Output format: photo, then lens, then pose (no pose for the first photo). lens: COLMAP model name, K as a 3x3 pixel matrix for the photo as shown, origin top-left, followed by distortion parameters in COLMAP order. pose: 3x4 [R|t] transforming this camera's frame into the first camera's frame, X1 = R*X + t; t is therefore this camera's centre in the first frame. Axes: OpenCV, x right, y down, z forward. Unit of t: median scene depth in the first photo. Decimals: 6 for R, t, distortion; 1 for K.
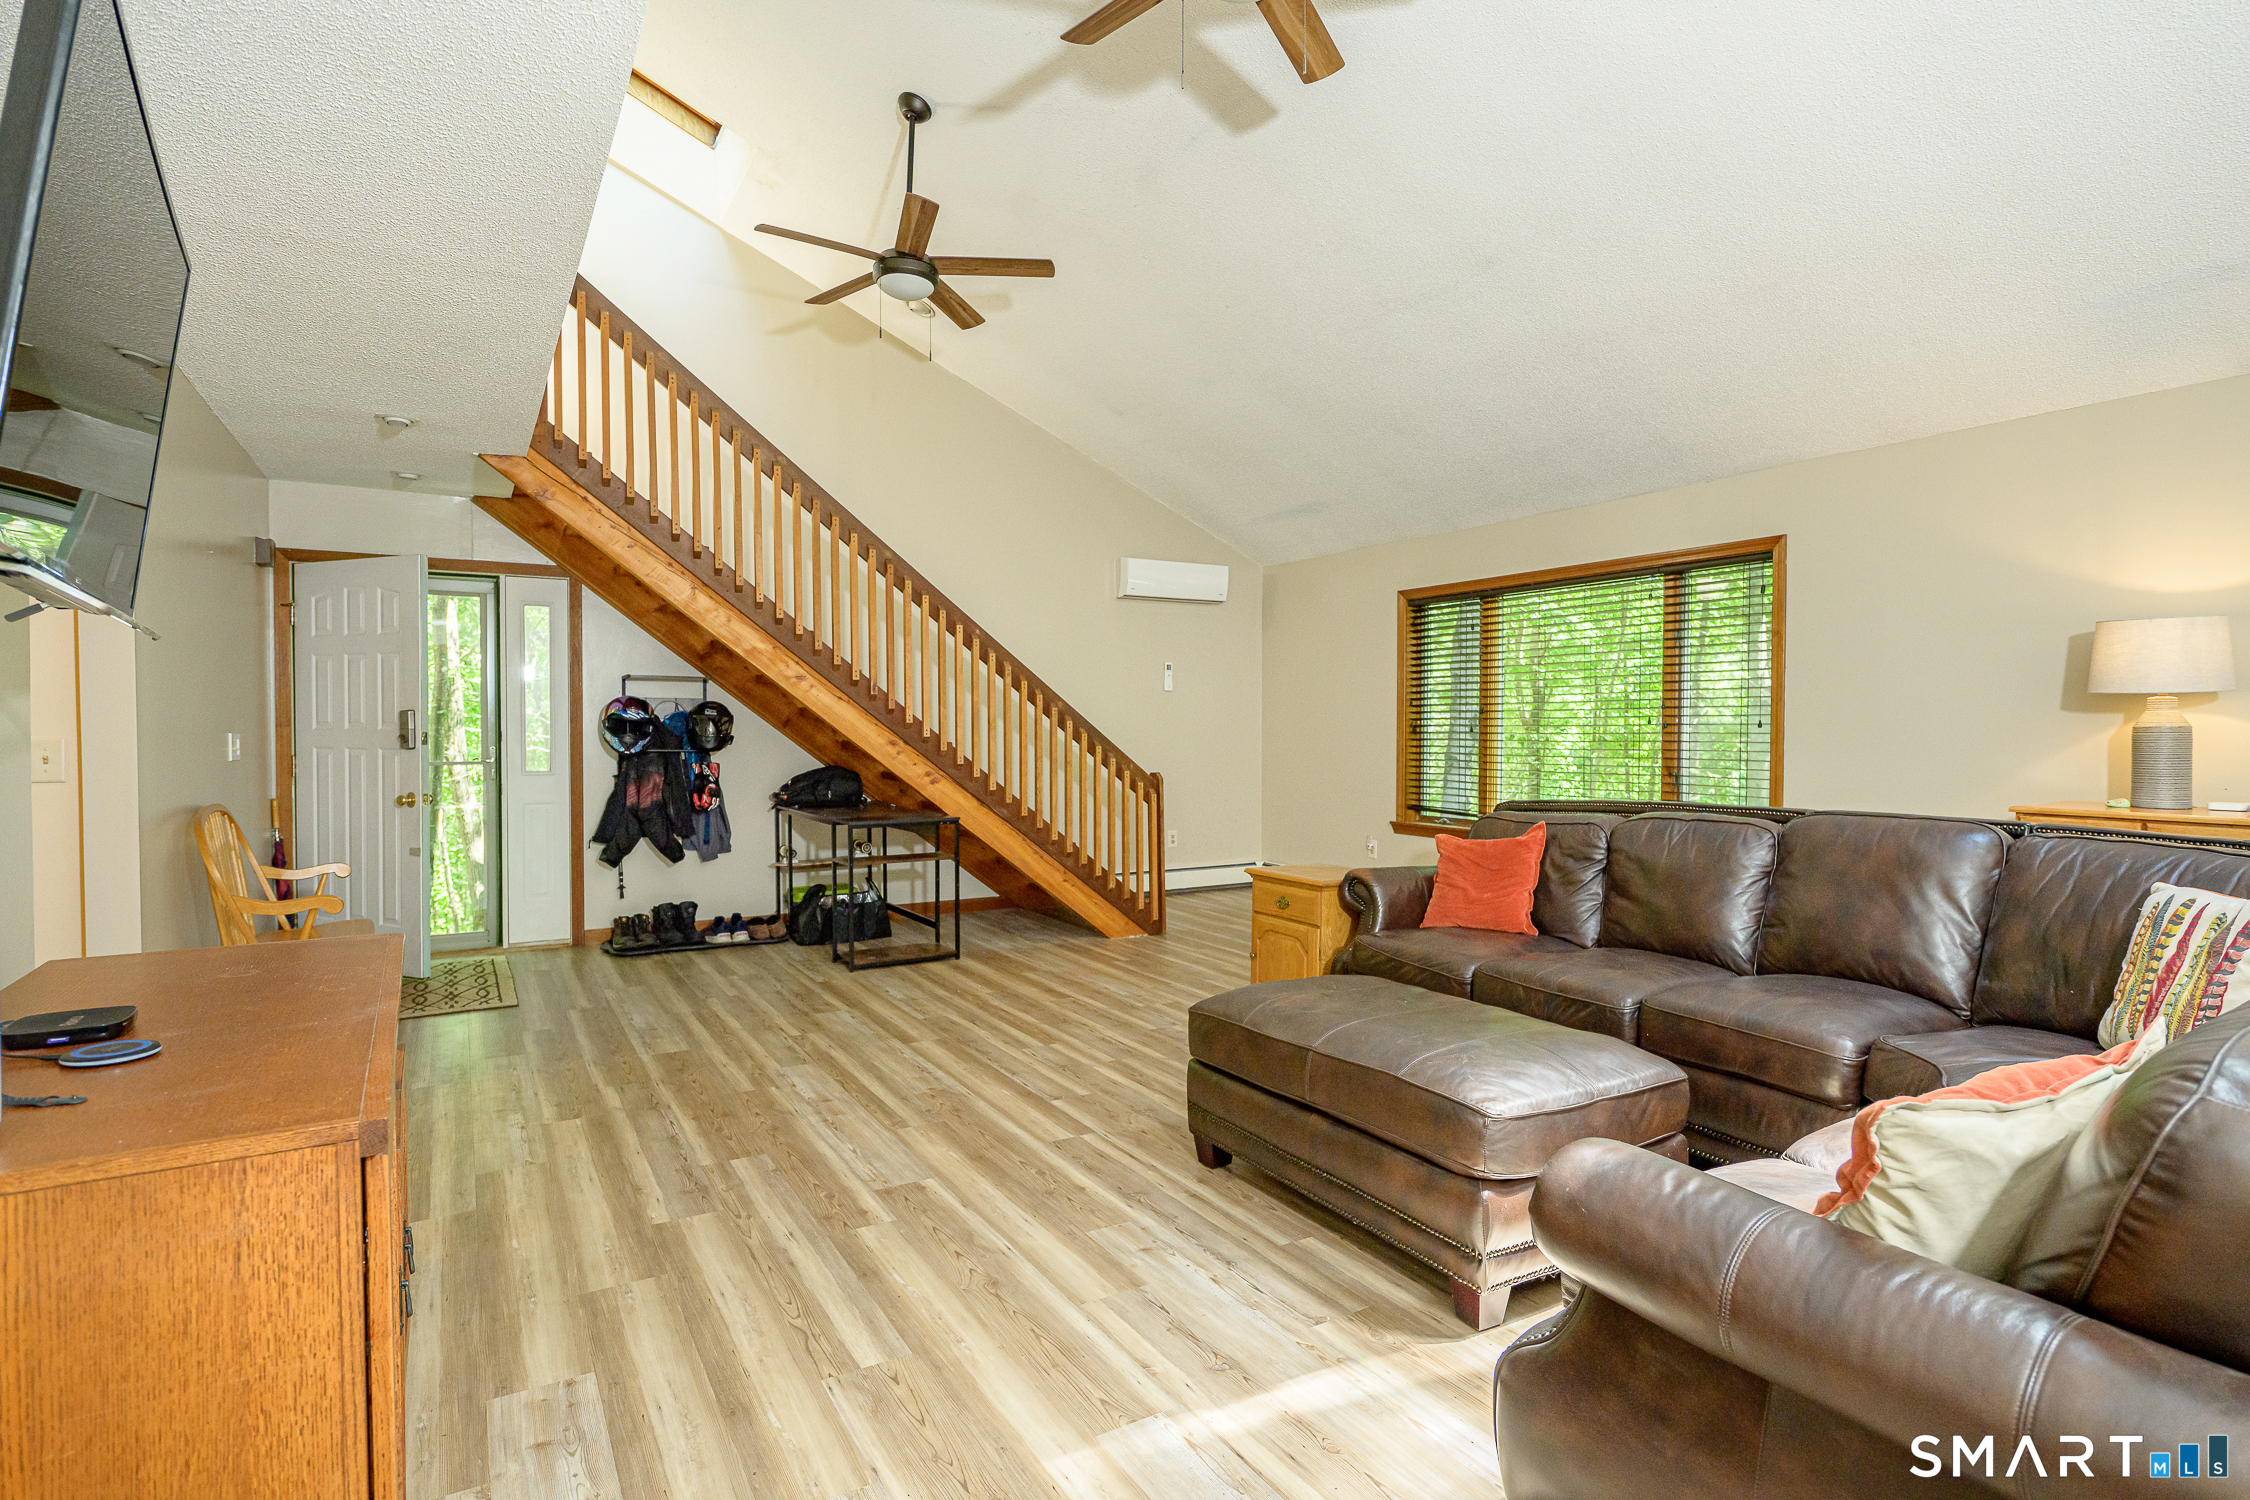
lens RADIAL K [[1140.4, 0, 1117.9], [0, 1140.4, 738.6], [0, 0, 1]] dist [-0.000200, -0.002054]
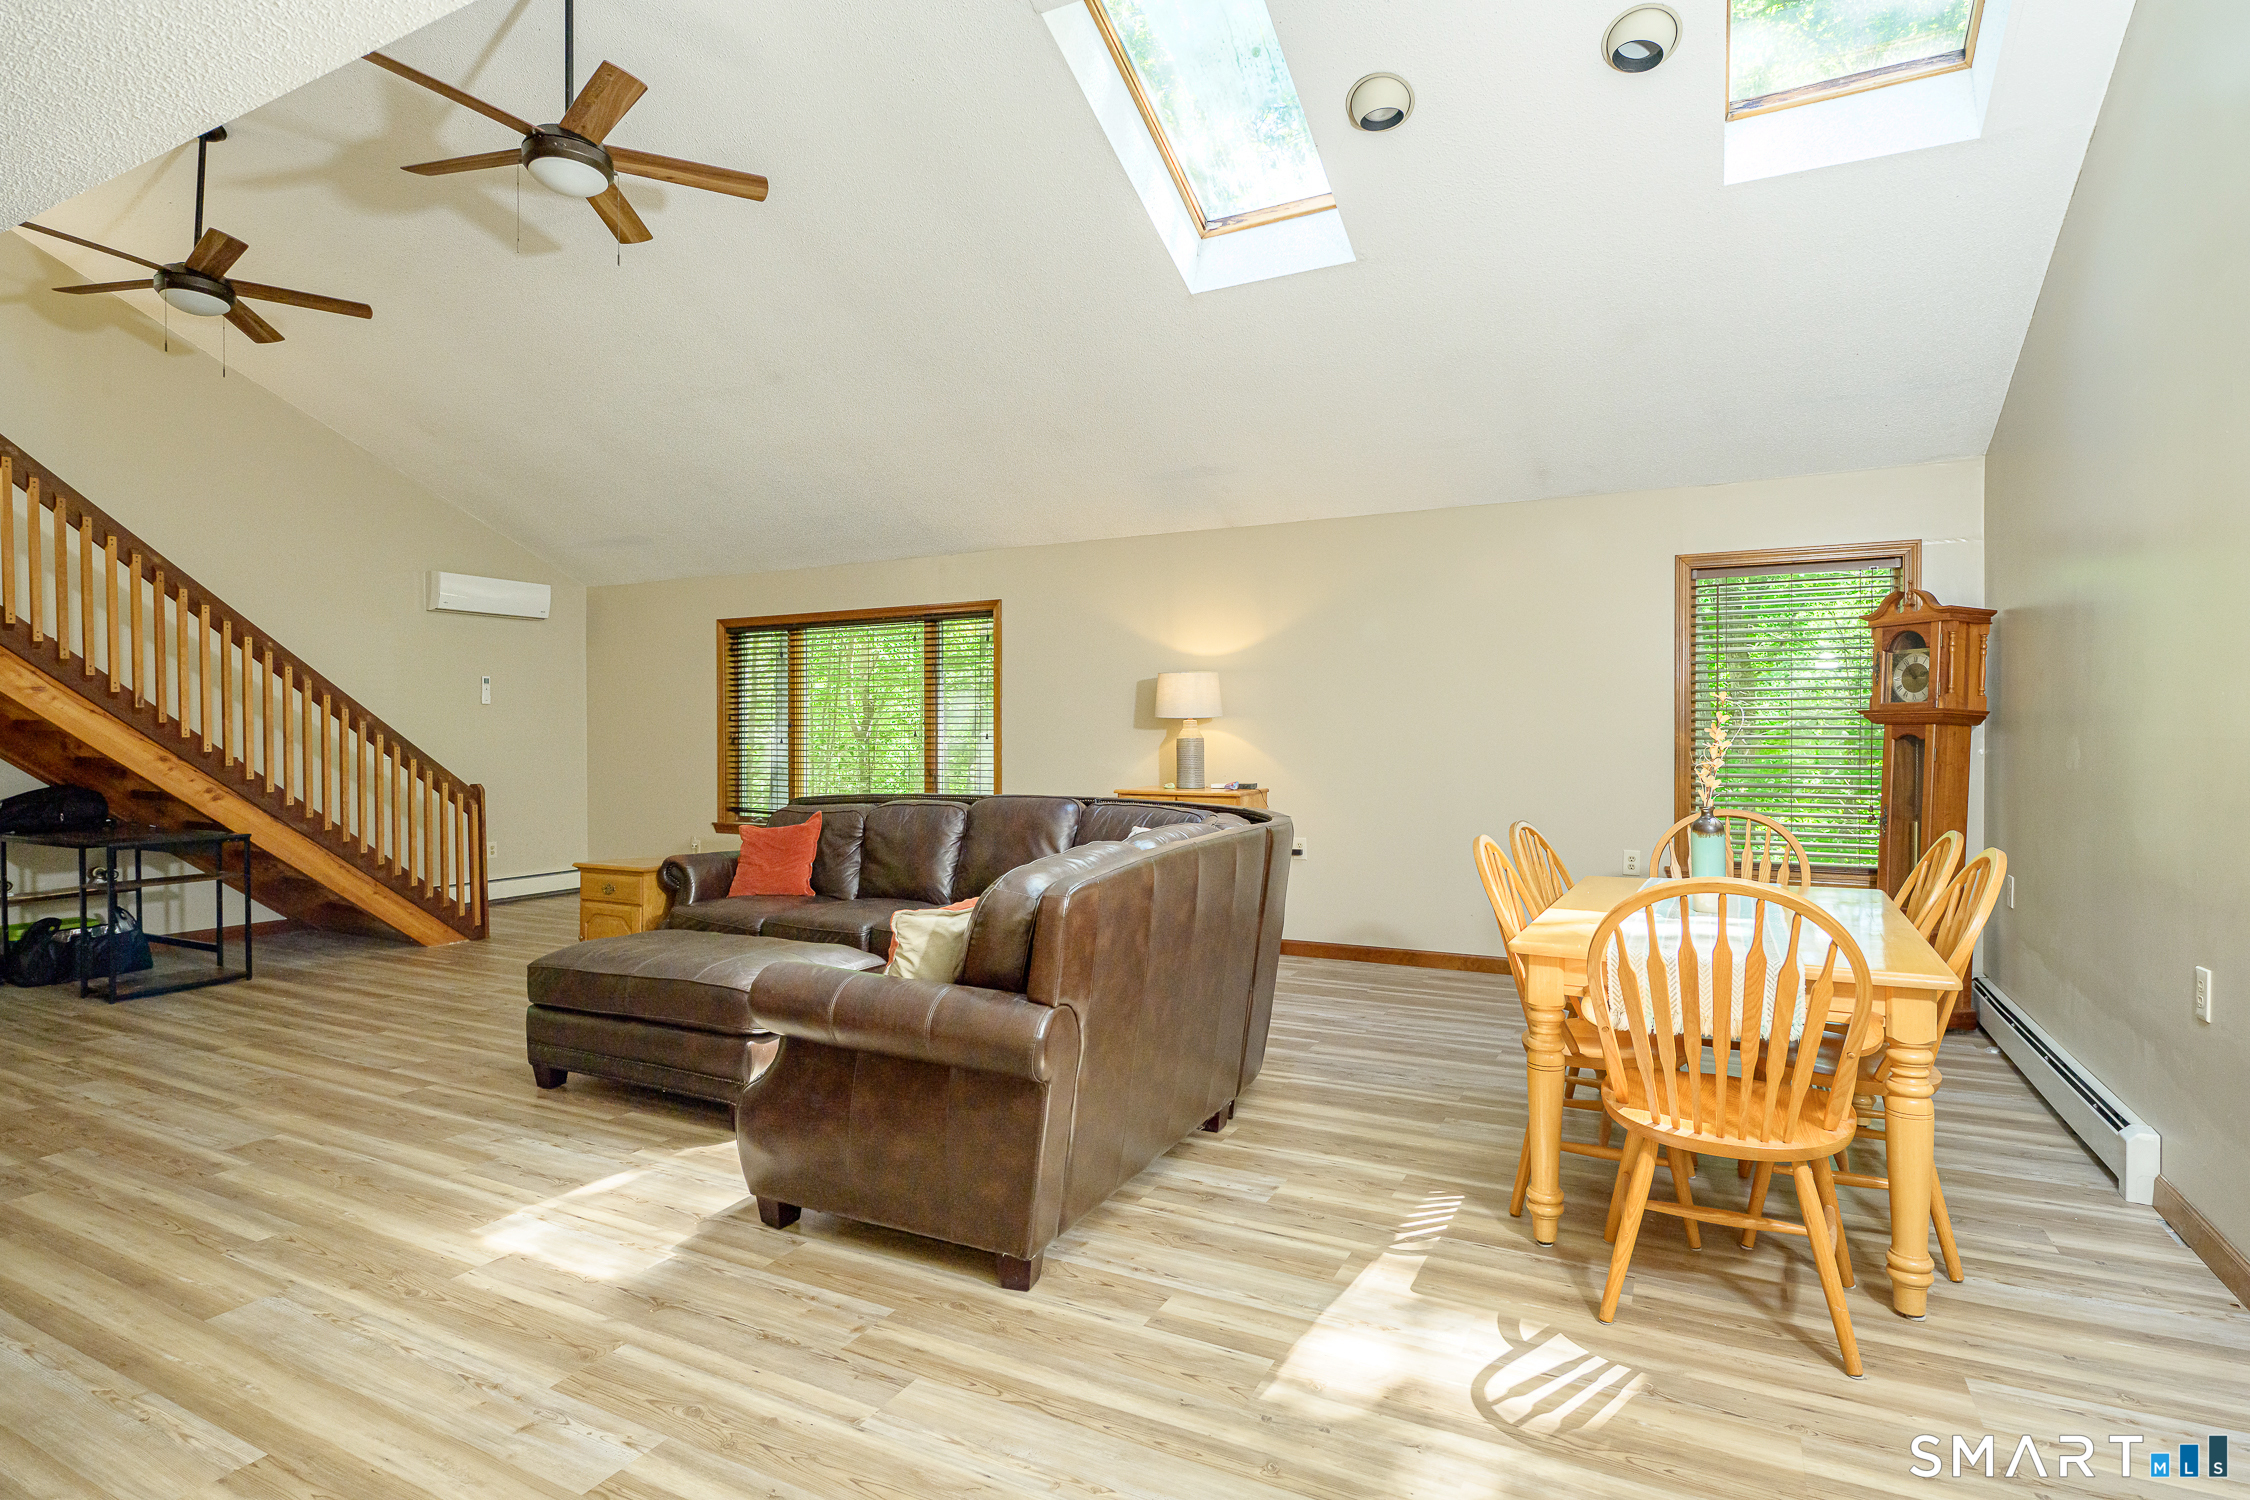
lens RADIAL K [[1140.4, 0, 1117.5], [0, 1140.4, 747.6], [0, 0, 1]] dist [-0.000200, -0.002054]
pose [[0.846377, -0.008251, 0.532520, -0.040157], [0.008525, 0.999962, 0.001944, -0.000814], [-0.532516, 0.002894, 0.846415, -0.301862]]
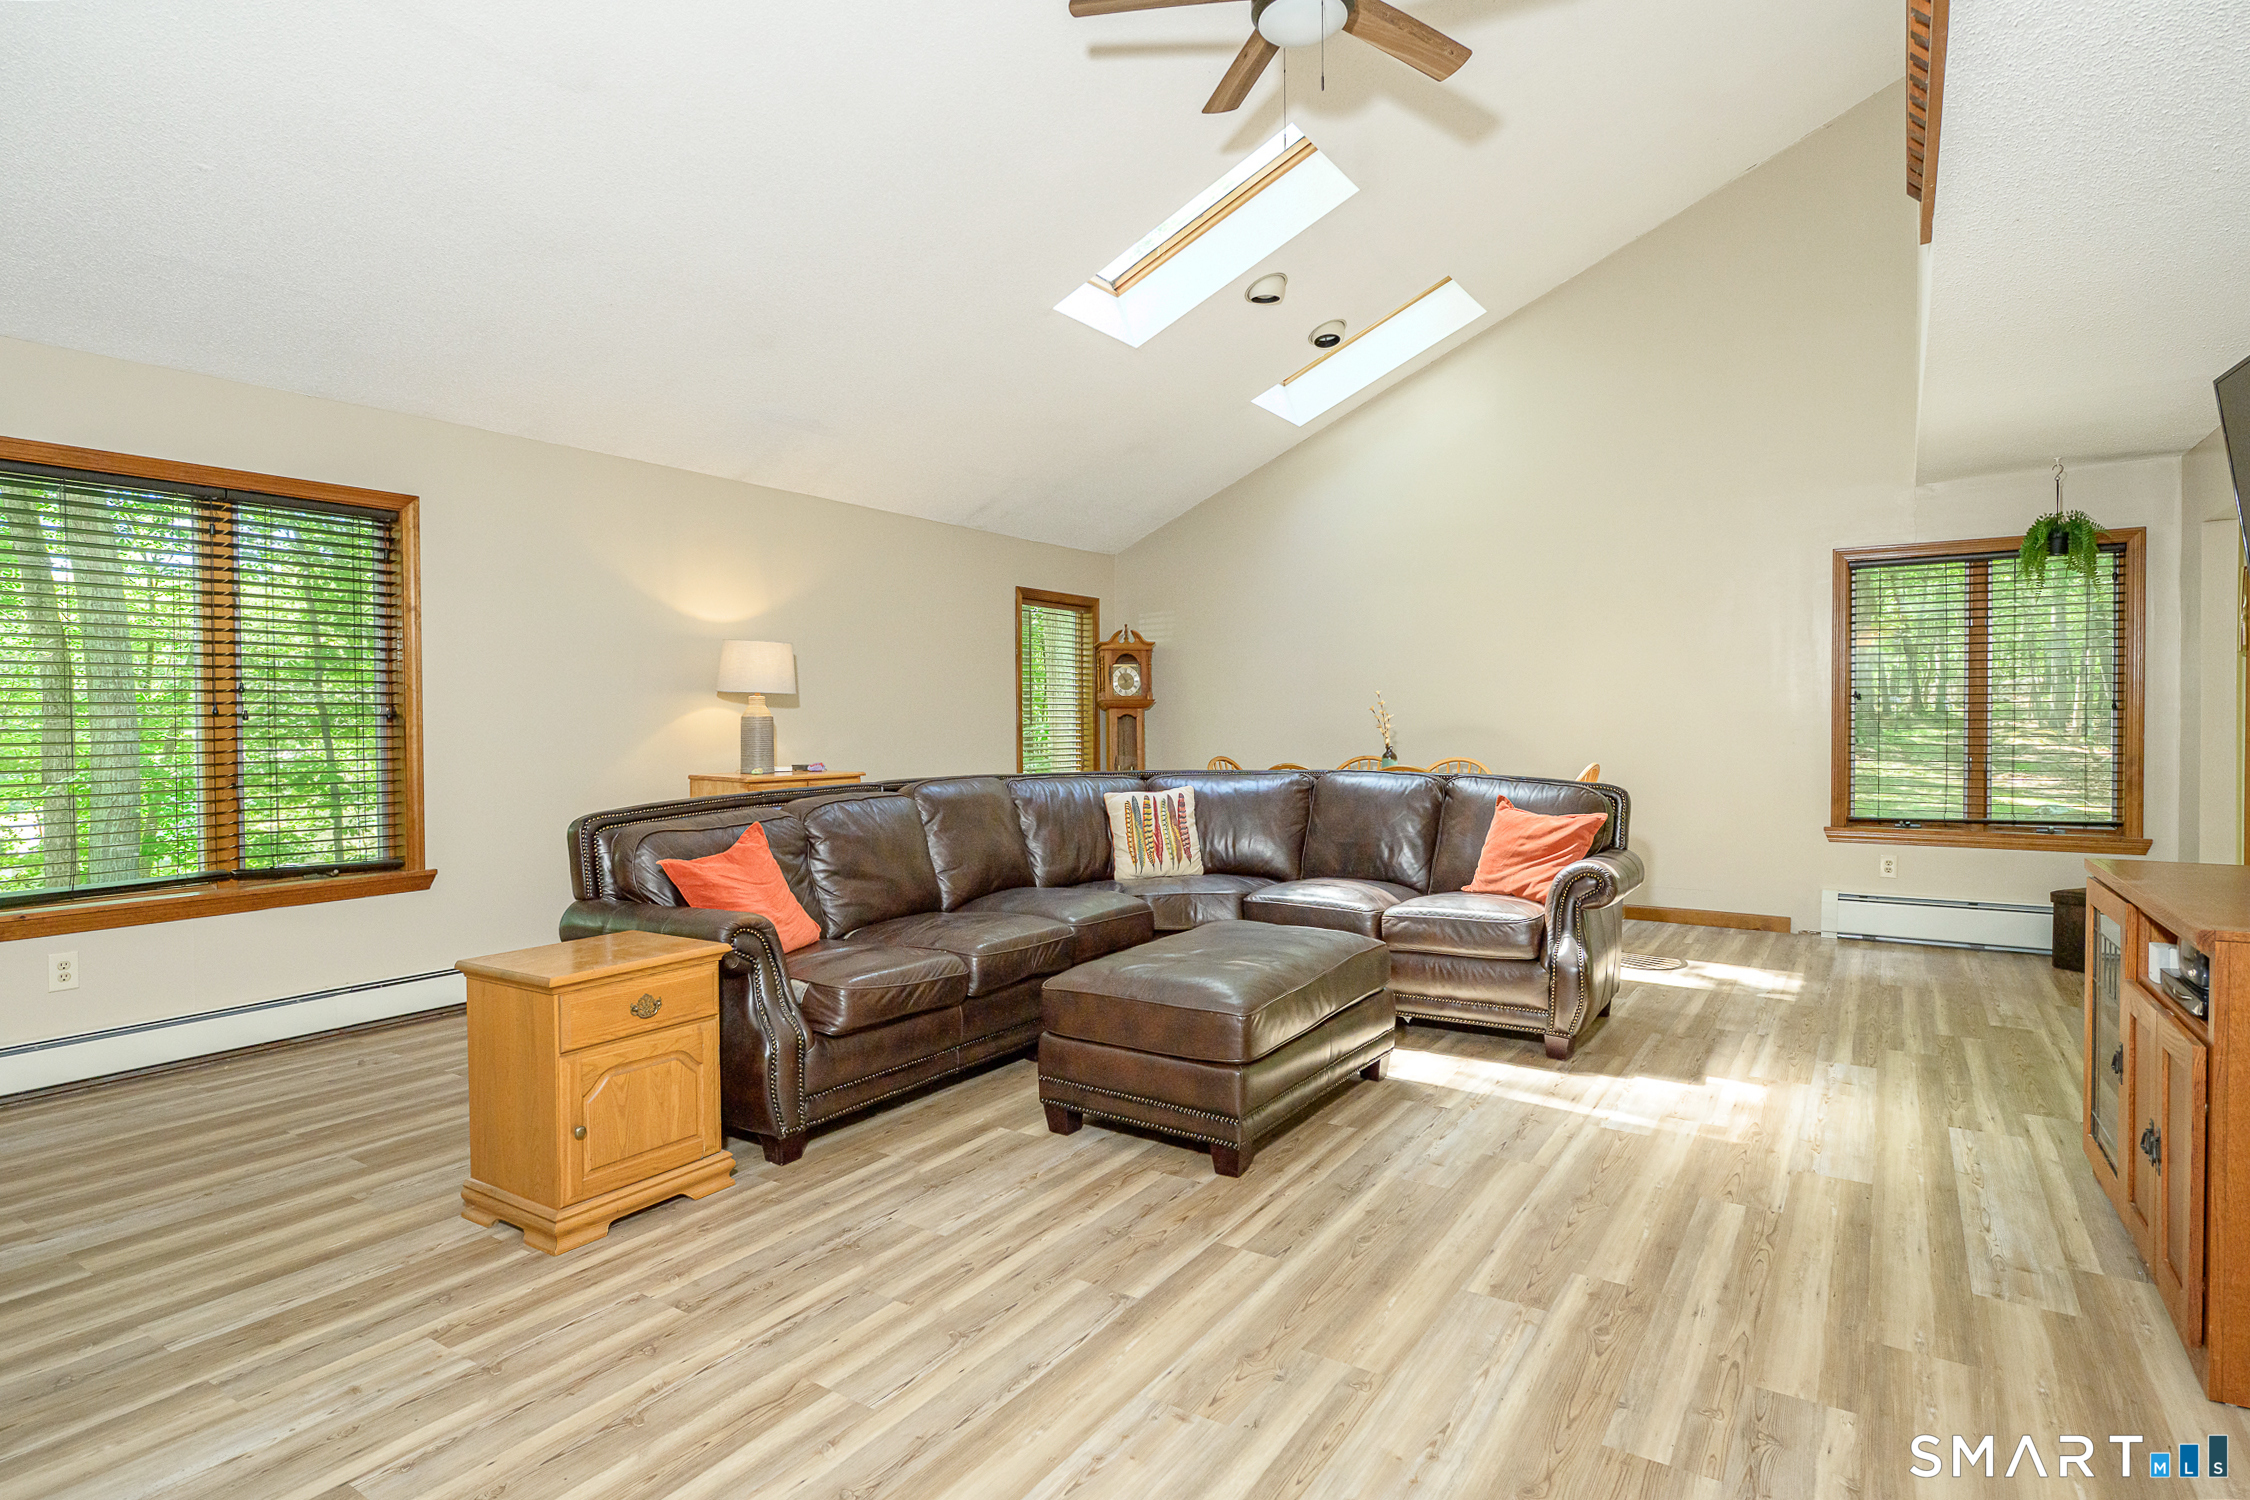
lens RADIAL K [[1140.4, 0, 1109.6], [0, 1140.4, 756.9], [0, 0, 1]] dist [-0.000200, -0.002054]
pose [[-0.424549, -0.035037, 0.904727, -0.533554], [0.012085, 0.998943, 0.044357, -0.015753], [-0.905325, 0.029765, -0.423676, 1.086361]]
